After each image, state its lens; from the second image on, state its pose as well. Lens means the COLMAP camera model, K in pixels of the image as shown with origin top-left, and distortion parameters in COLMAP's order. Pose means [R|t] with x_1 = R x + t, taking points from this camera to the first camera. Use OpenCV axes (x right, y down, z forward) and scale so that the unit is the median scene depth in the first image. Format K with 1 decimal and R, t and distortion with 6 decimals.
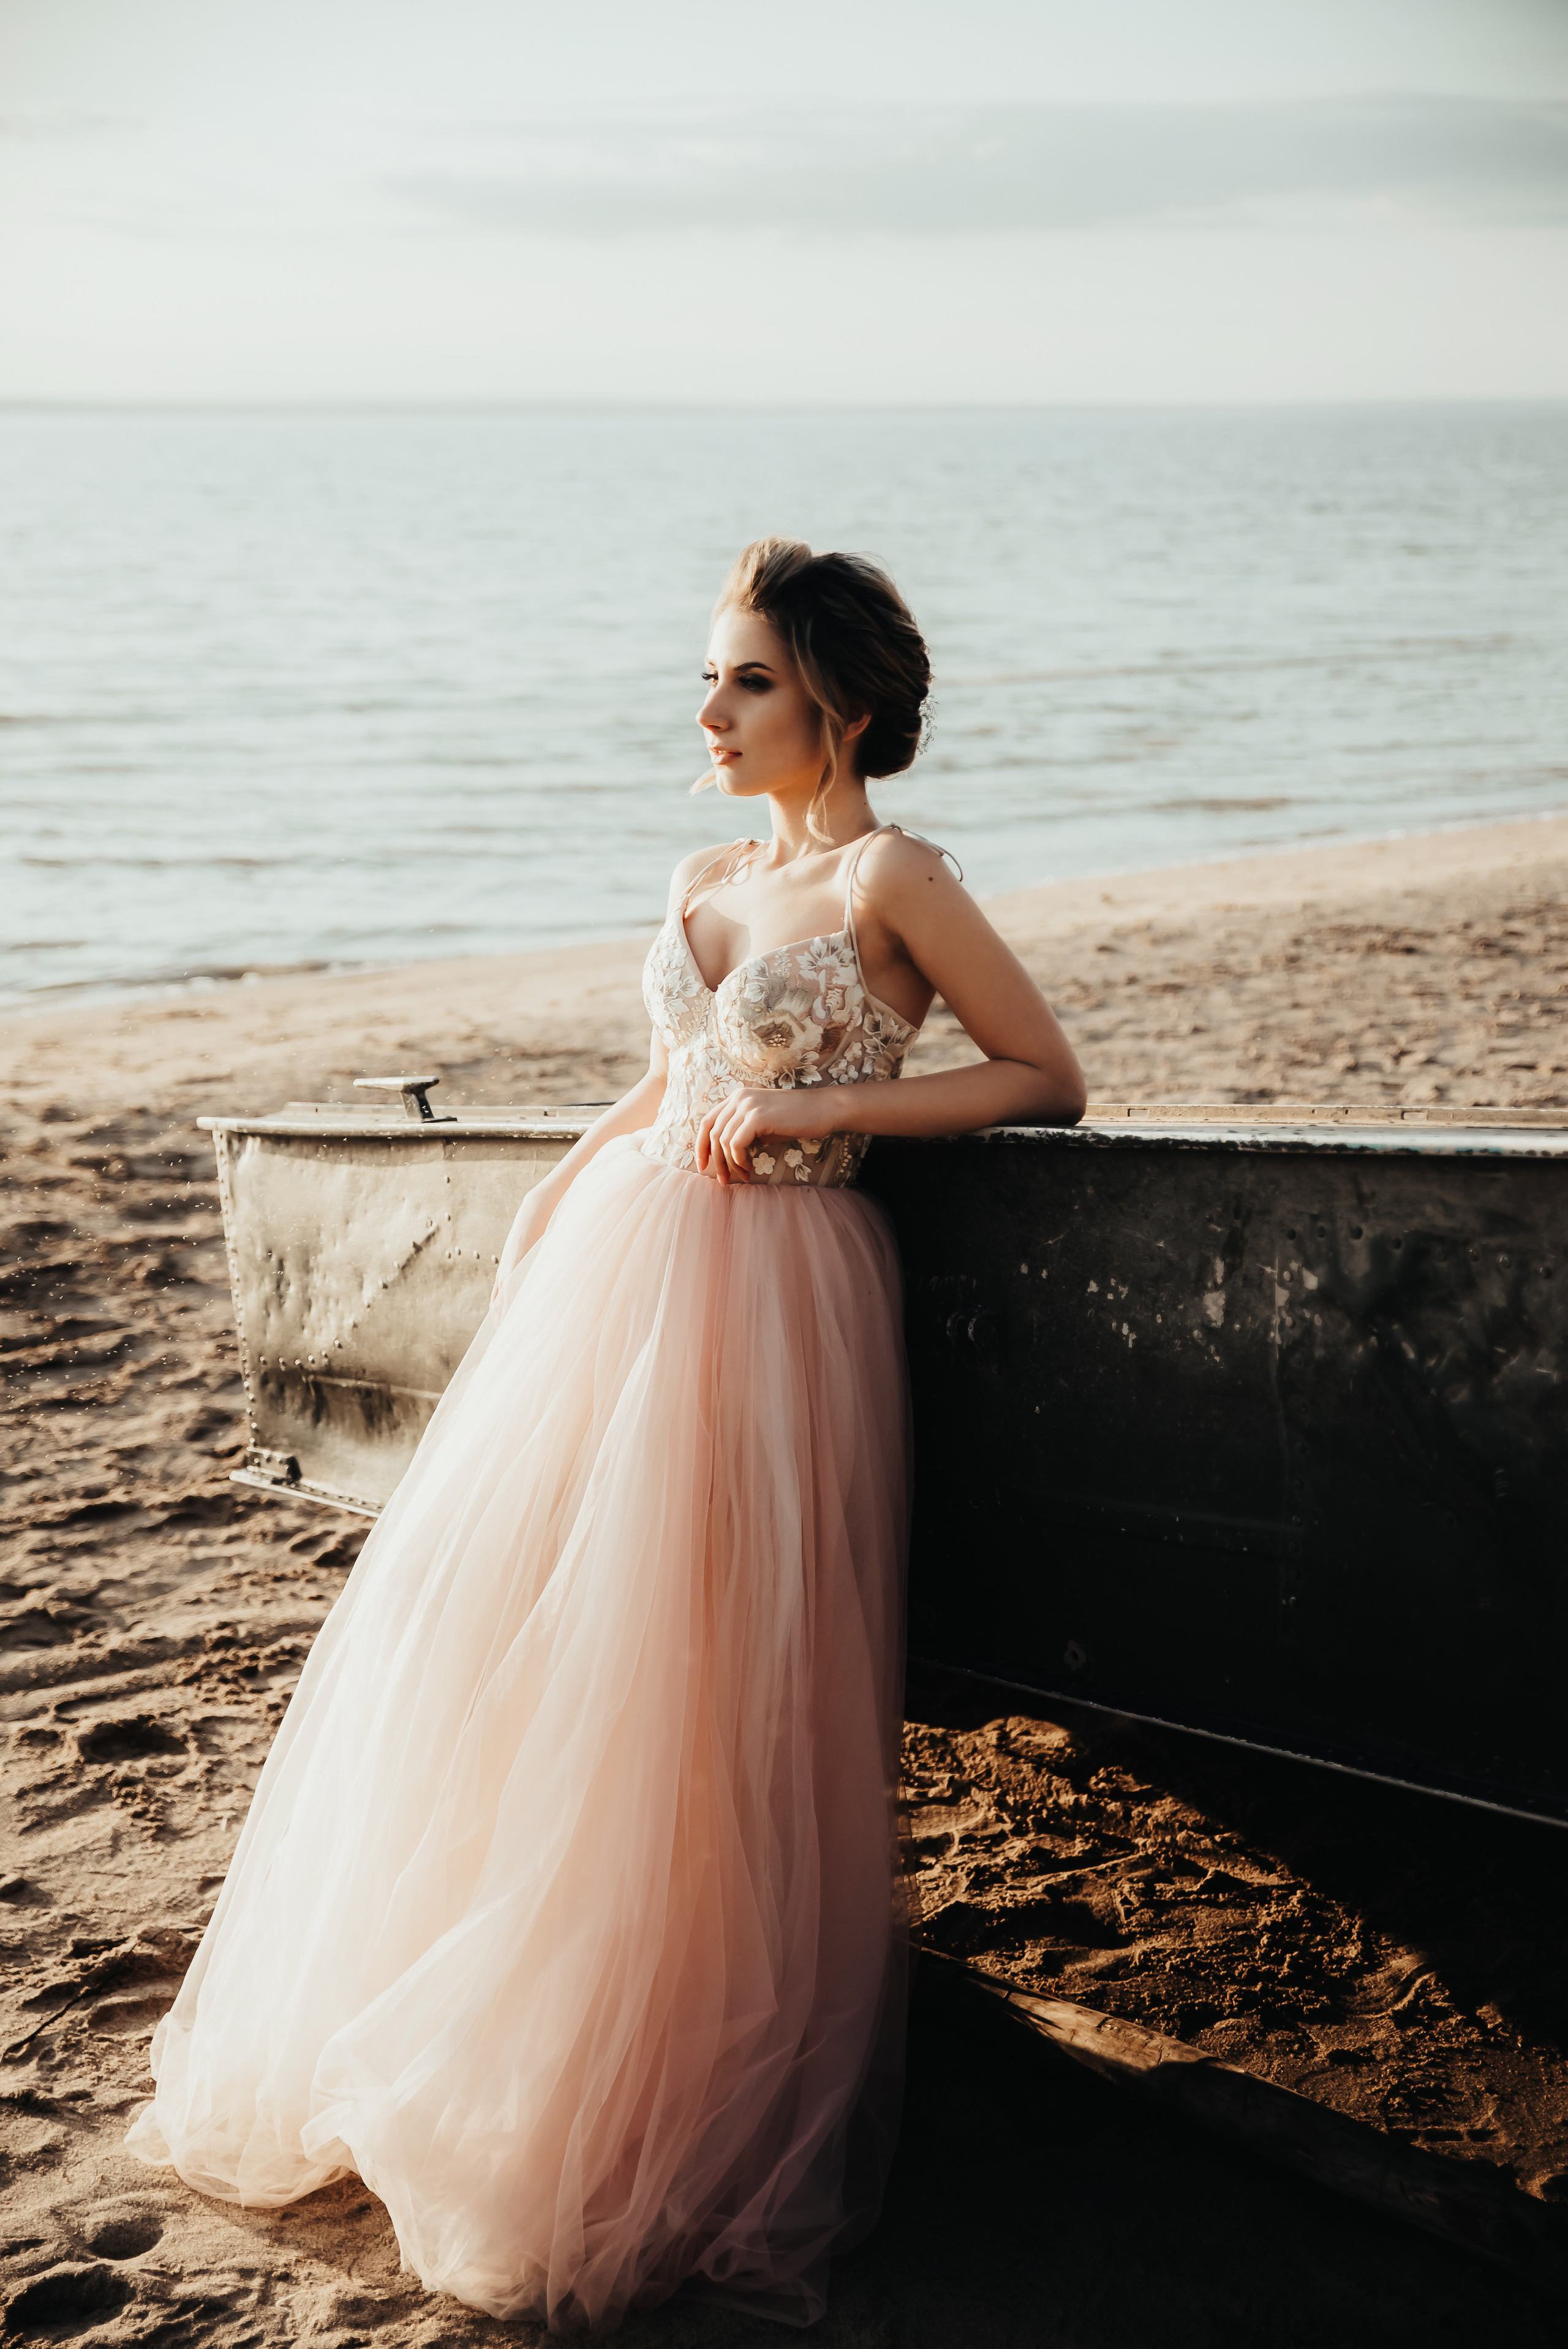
lens RADIAL K [[3017.9, 0, 786.9], [0, 3017.9, 1196.9], [0, 0, 1]] dist [0.072691, 0.000000]
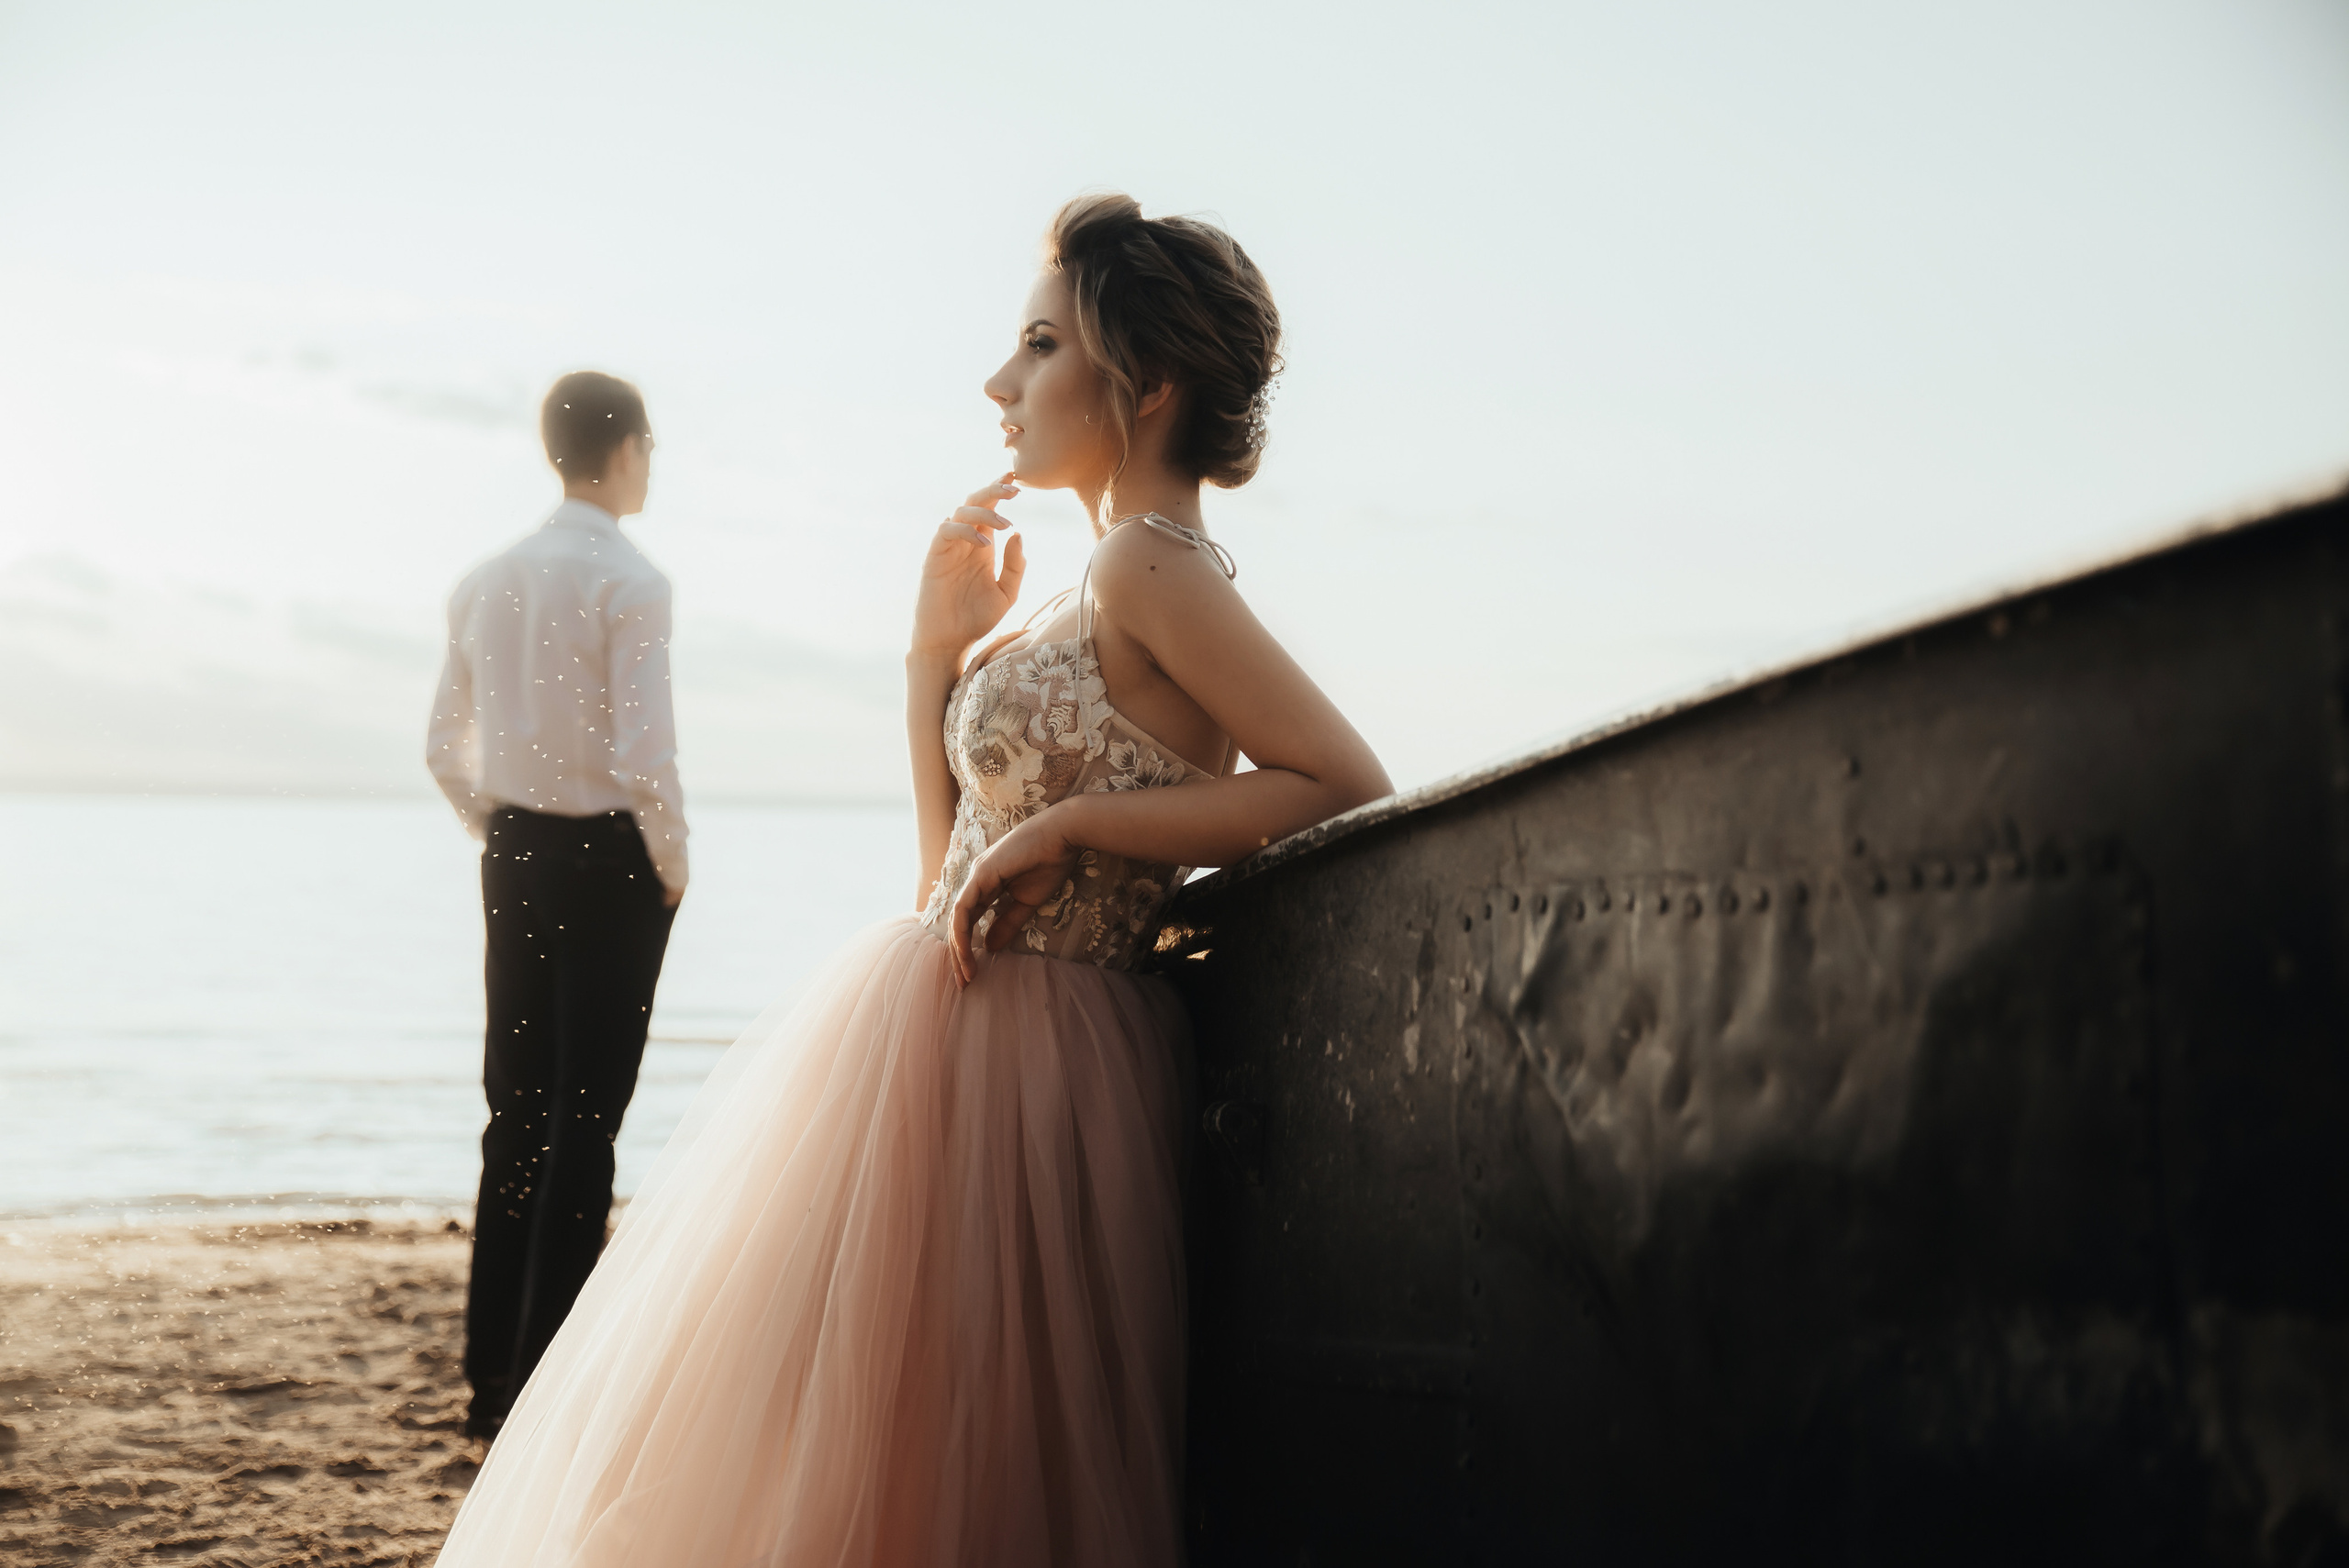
lens RADIAL K [[2895.0, 0, 1168.4], [0, 2895.0, 763.7], [0, 0, 1]] dist [0.000421, 0.000000]
pose [[0.918337, 0.000646, -0.395799, 0.287187], [-0.106303, 0.963660, -0.245071, 0.117028], [0.381257, 0.267133, 0.885033, 0.264516]]
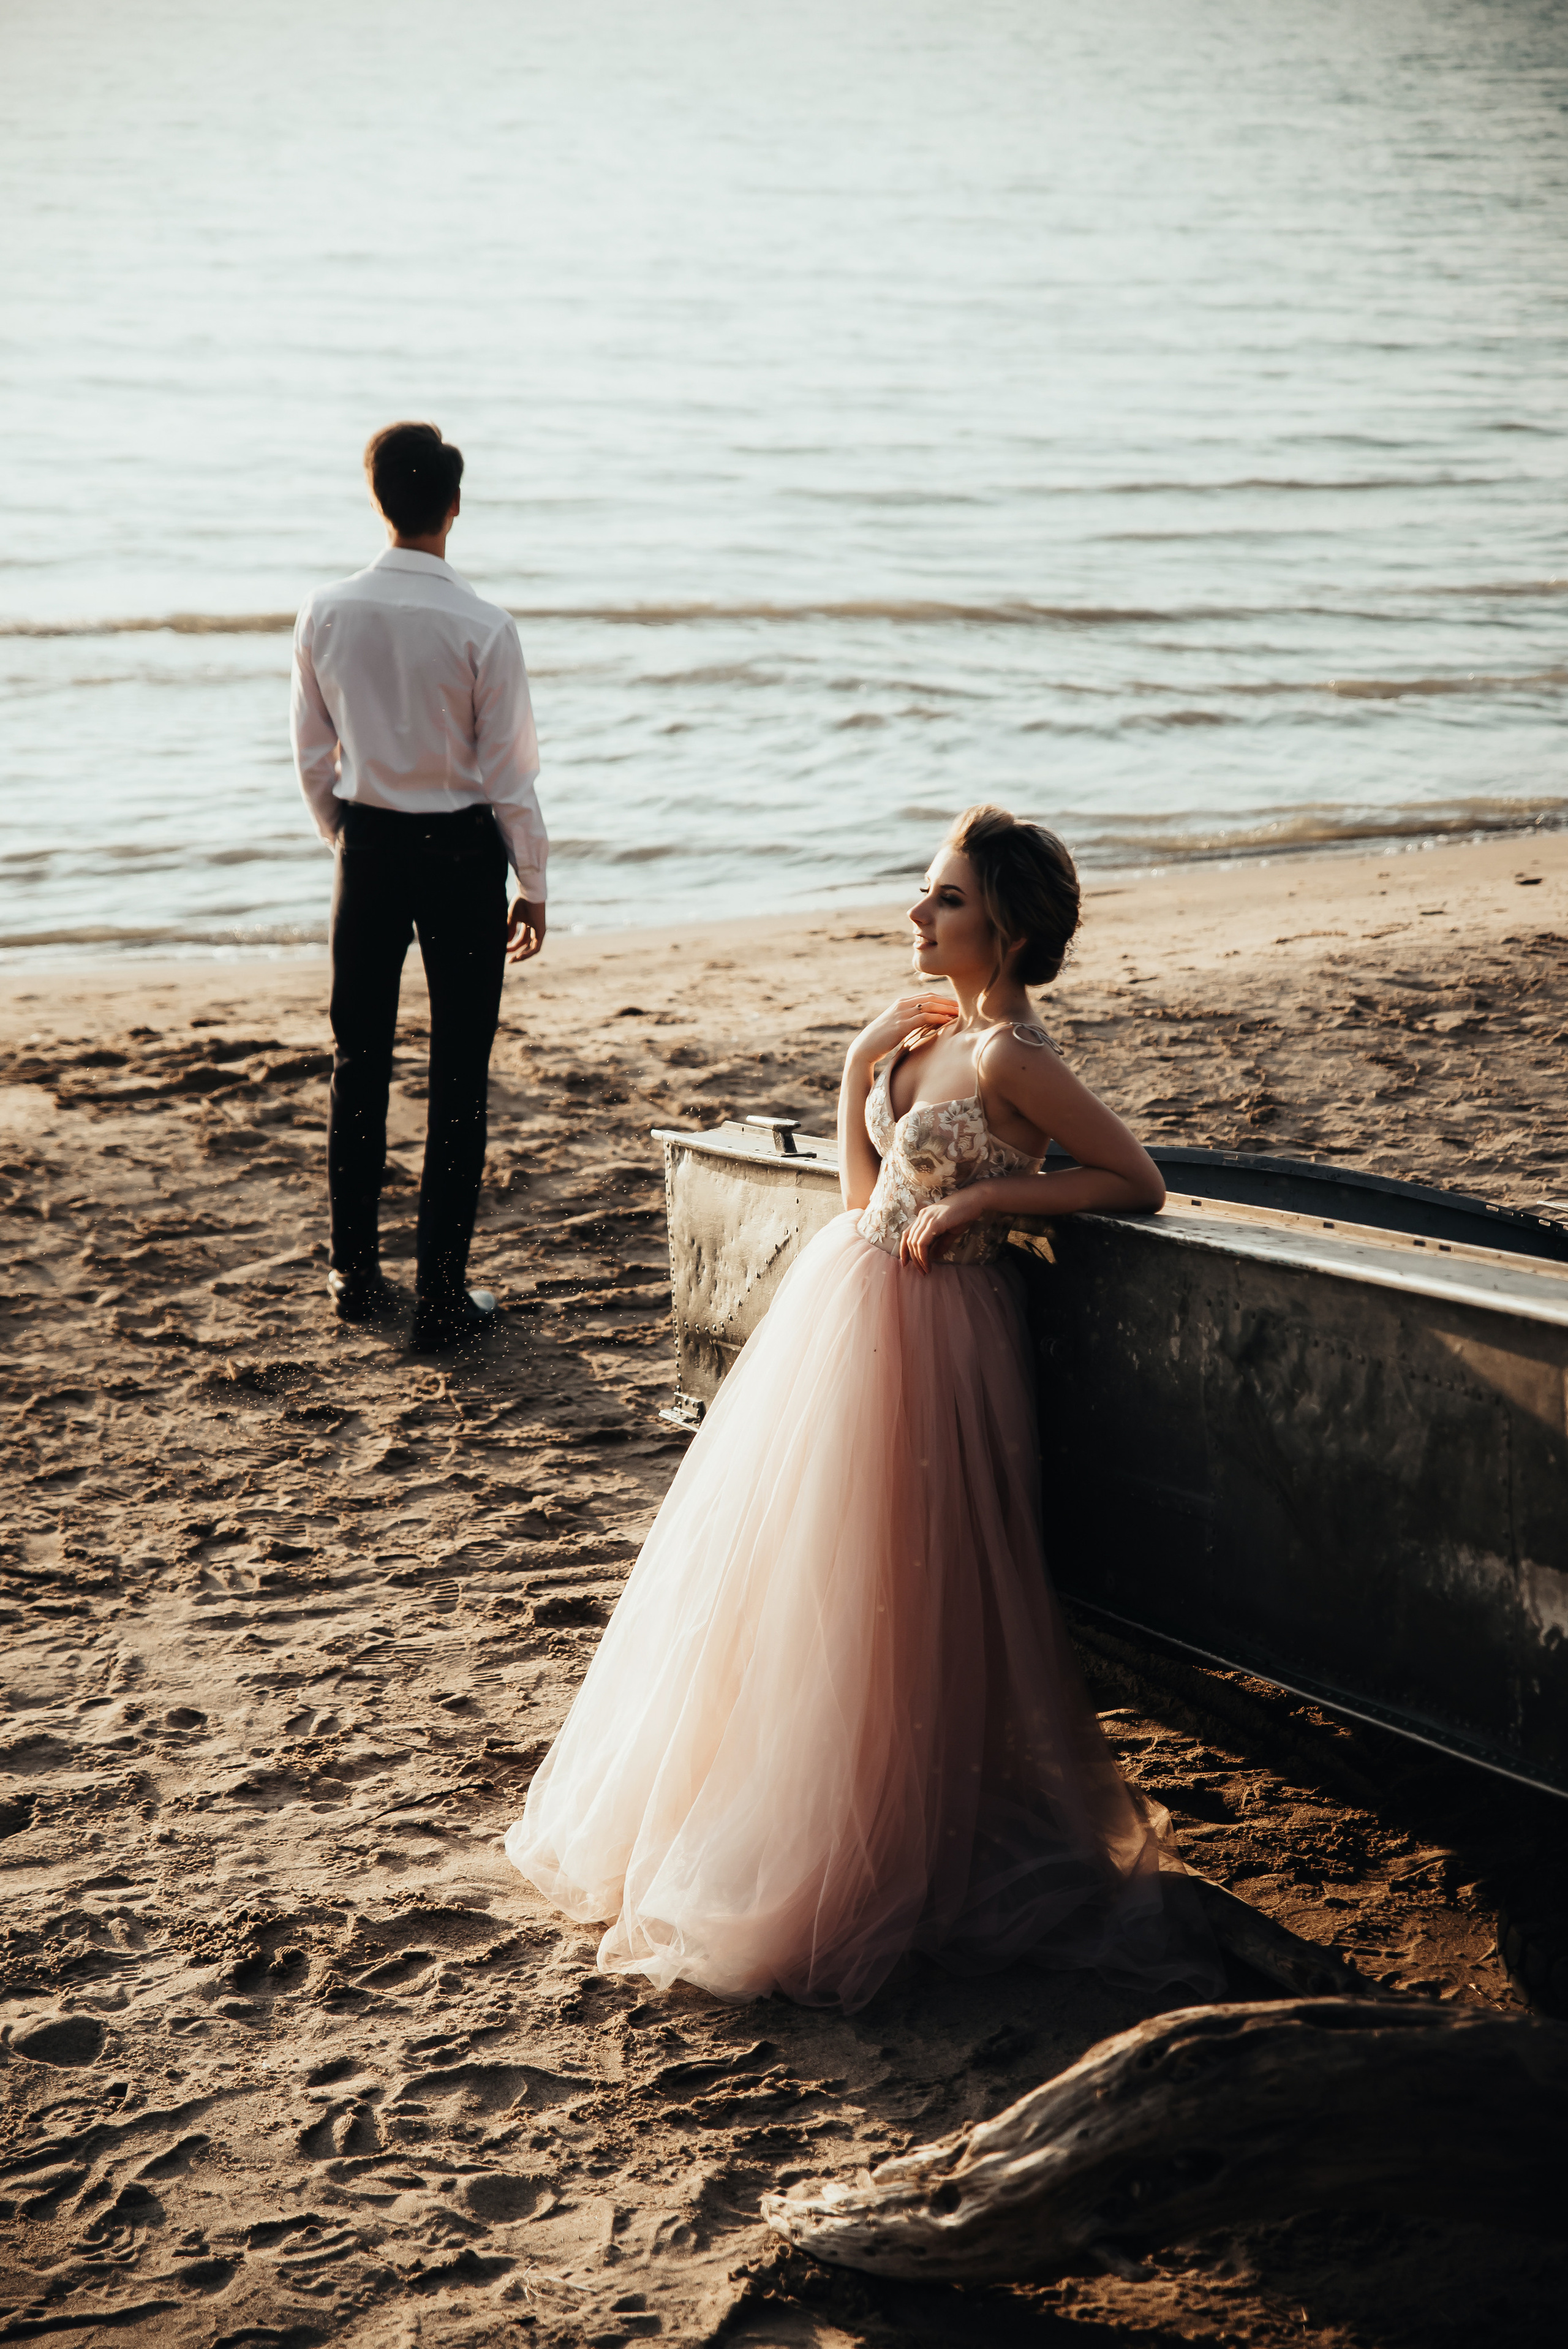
lens RADIAL K [[4361.5, 0, 829.3], [0, 4361.5, 1173.4], [0, 0, 1]] dist [0.209285, 0.000000]
pose [[0.961425, 0.067088, -0.266761, 0.425832], [-0.060237, 0.997612, 0.033793, -0.086279], [0.268391, -0.016420, 0.963170, -0.861598]]
